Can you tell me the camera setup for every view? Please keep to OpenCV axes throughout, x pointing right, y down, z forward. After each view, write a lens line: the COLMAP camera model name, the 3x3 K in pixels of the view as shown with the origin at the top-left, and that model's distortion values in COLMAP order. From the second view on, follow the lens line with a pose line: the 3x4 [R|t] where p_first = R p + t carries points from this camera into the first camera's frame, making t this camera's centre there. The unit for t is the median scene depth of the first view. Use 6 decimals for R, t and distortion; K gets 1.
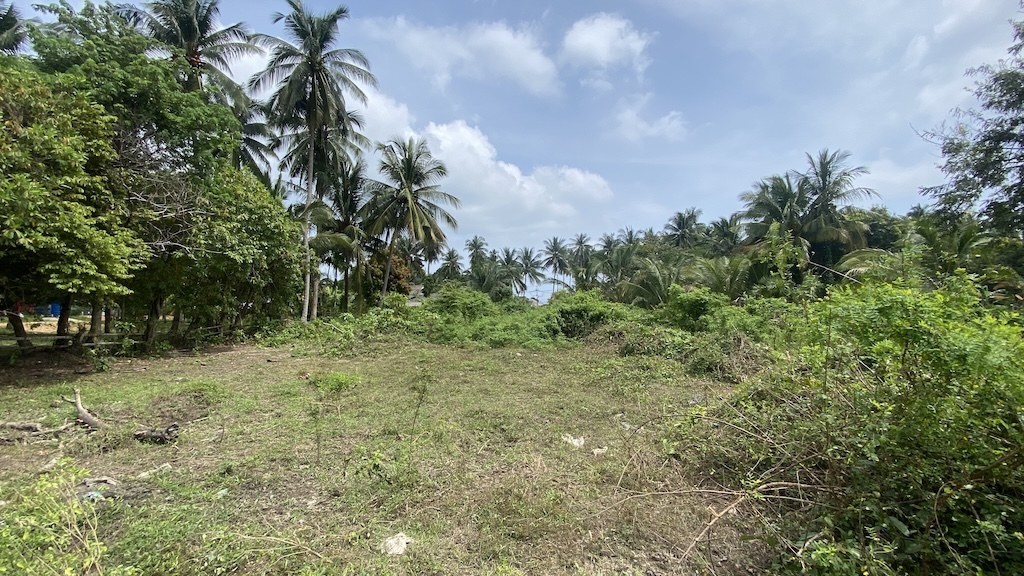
lens RADIAL K [[406.9, 0, 507.5], [0, 406.9, 288.7], [0, 0, 1]] dist [0.001427, -0.013655]
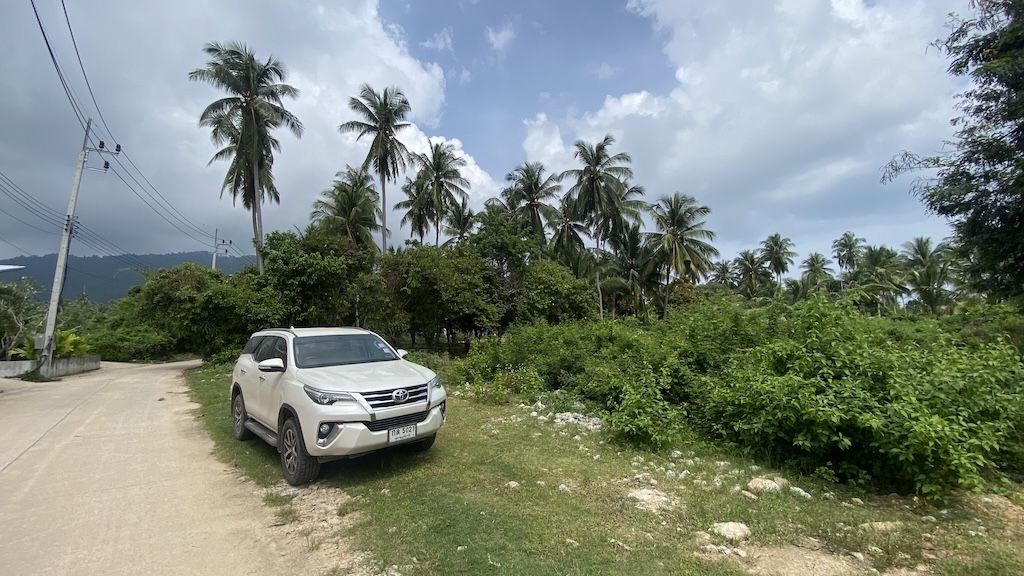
lens RADIAL K [[406.9, 0, 507.5], [0, 406.9, 288.7], [0, 0, 1]] dist [0.001427, -0.013655]
pose [[0.607205, -0.099101, -0.788340, 0.457299], [0.067904, 0.995034, -0.072783, -0.010837], [0.791638, -0.009337, 0.610919, -0.223573]]
